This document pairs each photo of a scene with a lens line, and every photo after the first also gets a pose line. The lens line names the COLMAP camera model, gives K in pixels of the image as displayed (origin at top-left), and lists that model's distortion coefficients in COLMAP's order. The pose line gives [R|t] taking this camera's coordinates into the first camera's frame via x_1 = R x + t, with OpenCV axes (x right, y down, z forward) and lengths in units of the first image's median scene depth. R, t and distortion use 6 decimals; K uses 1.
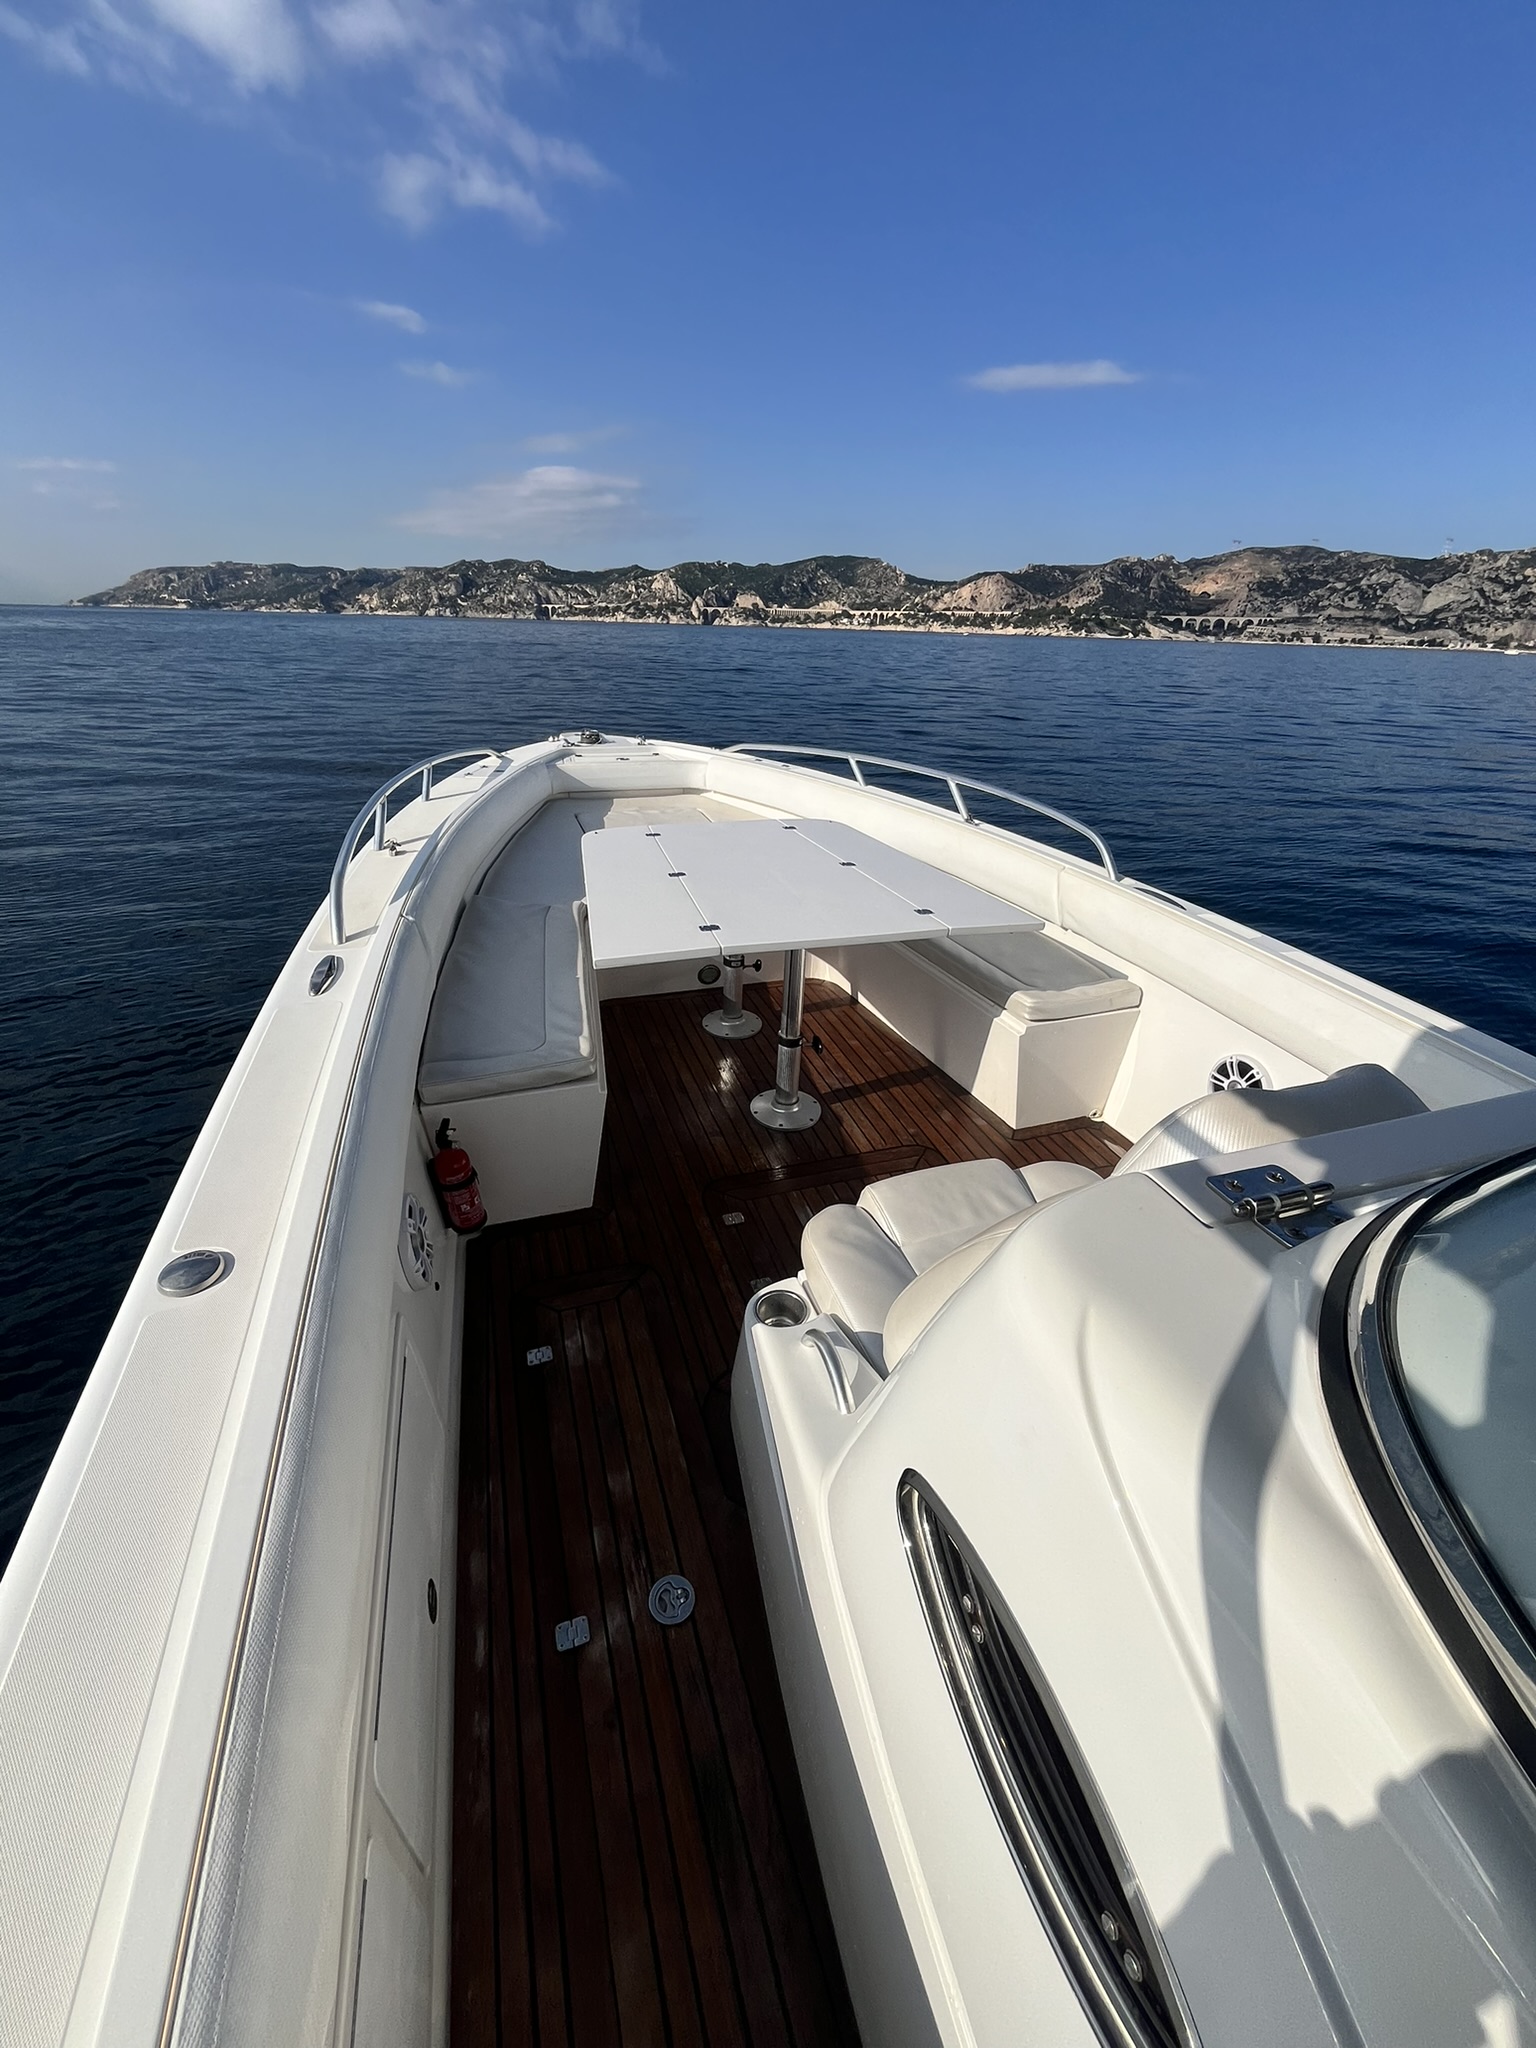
lens RADIAL K [[828.8, 0, 769.1], [0, 828.8, 1020.7], [0, 0, 1]] dist [-0.001957, -0.000377]
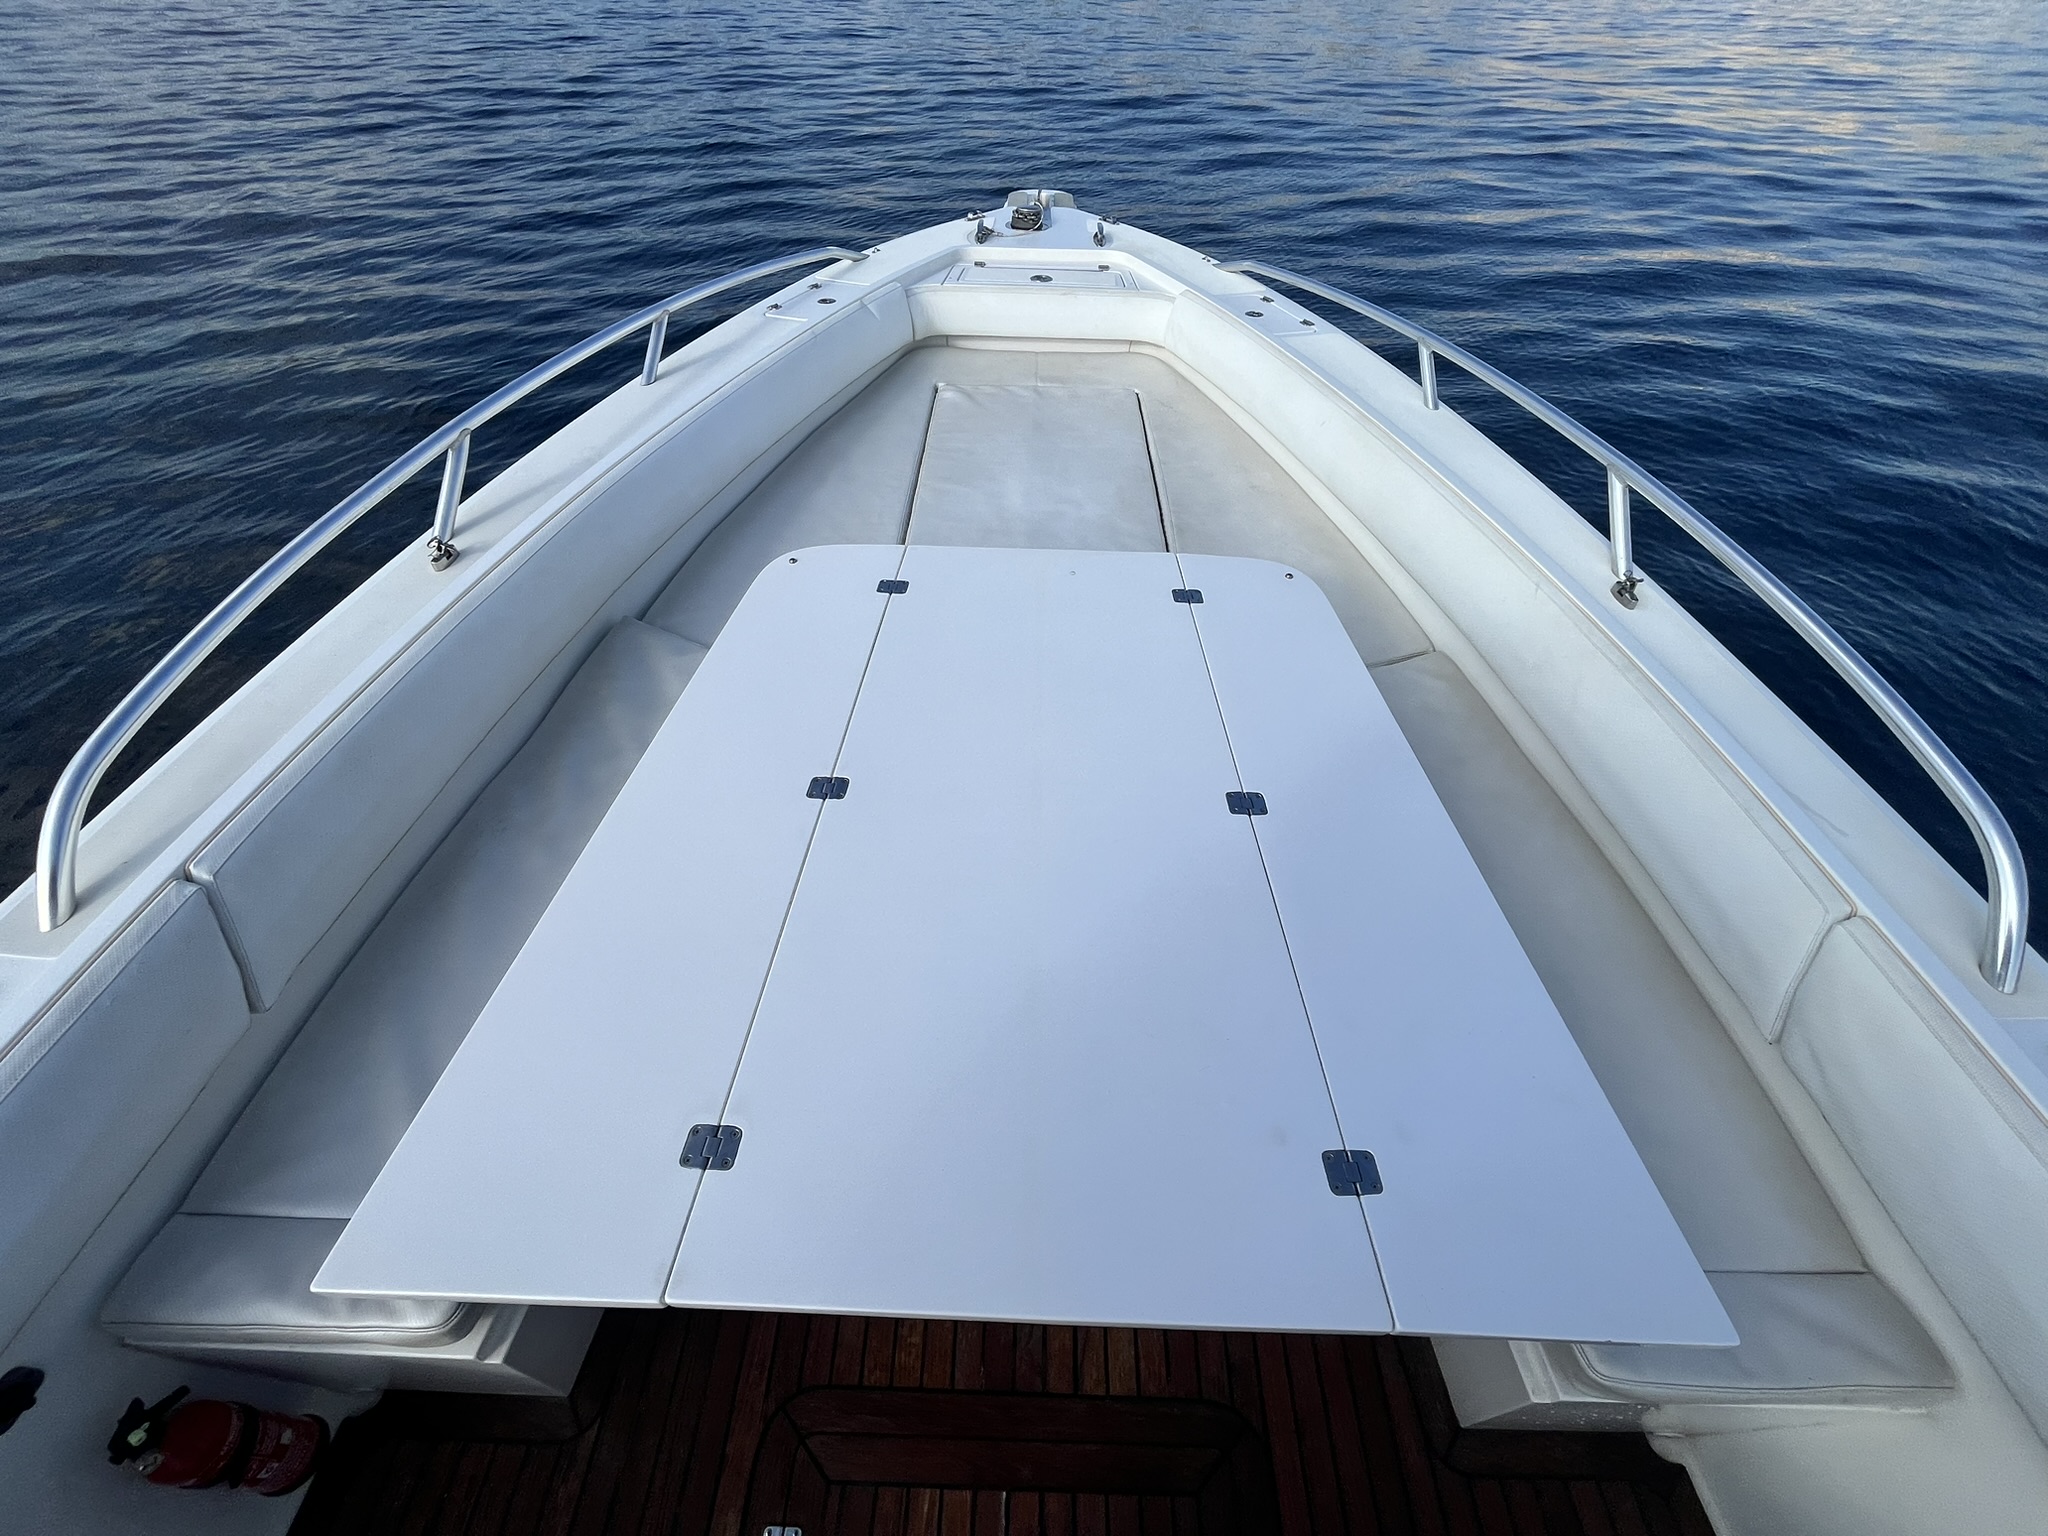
lens RADIAL K [[828.8, 0, 1019.8], [0, 828.8, 768.9], [0, 0, 1]] dist [-0.001957, -0.000377]
pose [[0.937330, 0.242263, -0.250443, 0.100908], [-0.147659, 0.927188, 0.344266, -0.380464], [0.315611, -0.285711, 0.904853, 0.679349]]
